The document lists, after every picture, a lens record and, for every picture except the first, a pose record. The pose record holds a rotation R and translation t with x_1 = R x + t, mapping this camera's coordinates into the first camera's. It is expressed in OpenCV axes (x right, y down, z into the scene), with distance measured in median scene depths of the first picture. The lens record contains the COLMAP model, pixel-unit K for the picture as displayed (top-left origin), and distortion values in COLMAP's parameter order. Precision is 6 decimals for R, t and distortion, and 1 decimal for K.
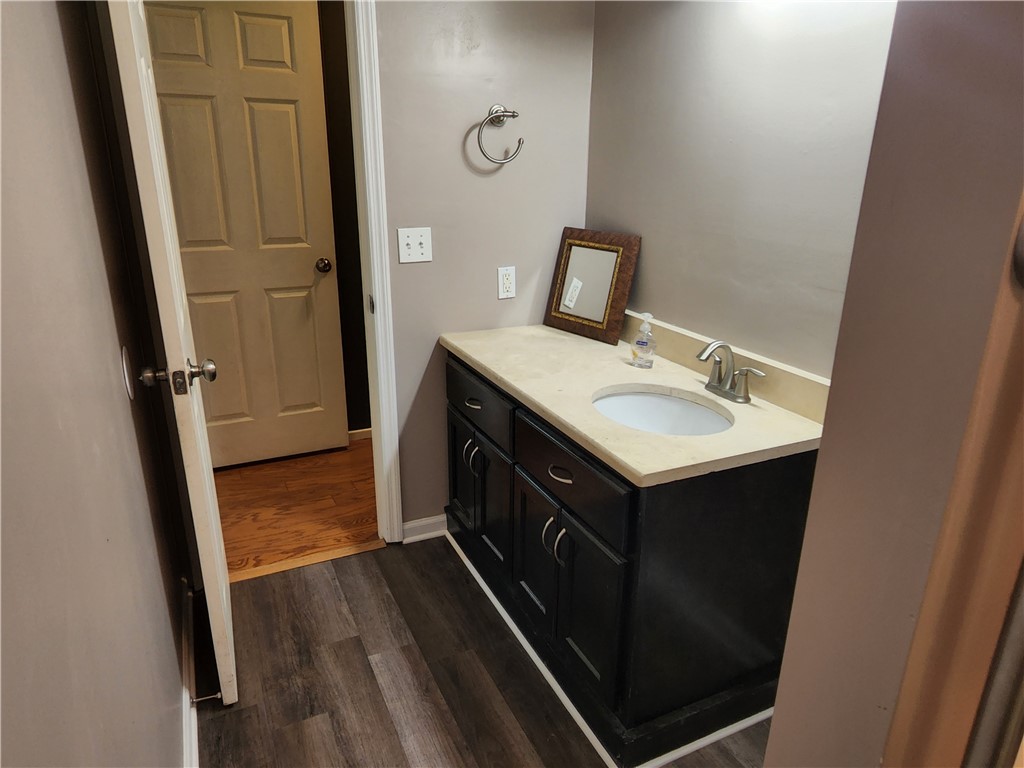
lens RADIAL K [[677.9, 0, 517.5], [0, 677.9, 386.3], [0, 0, 1]] dist [0.002352, 0.004092]
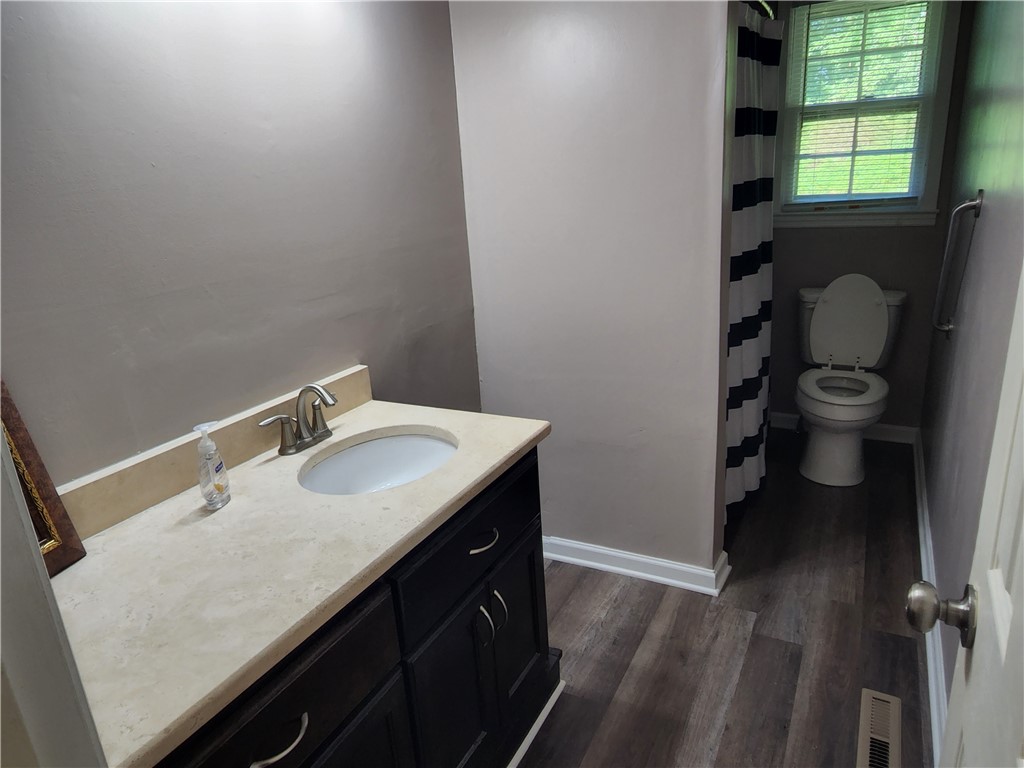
lens RADIAL K [[677.9, 0, 517.5], [0, 677.9, 386.3], [0, 0, 1]] dist [0.002352, 0.004092]
pose [[-0.596804, -0.220208, 0.771578, -0.509533], [0.308391, 0.824793, 0.473931, -0.373055], [-0.740756, 0.520792, -0.424330, 1.094270]]
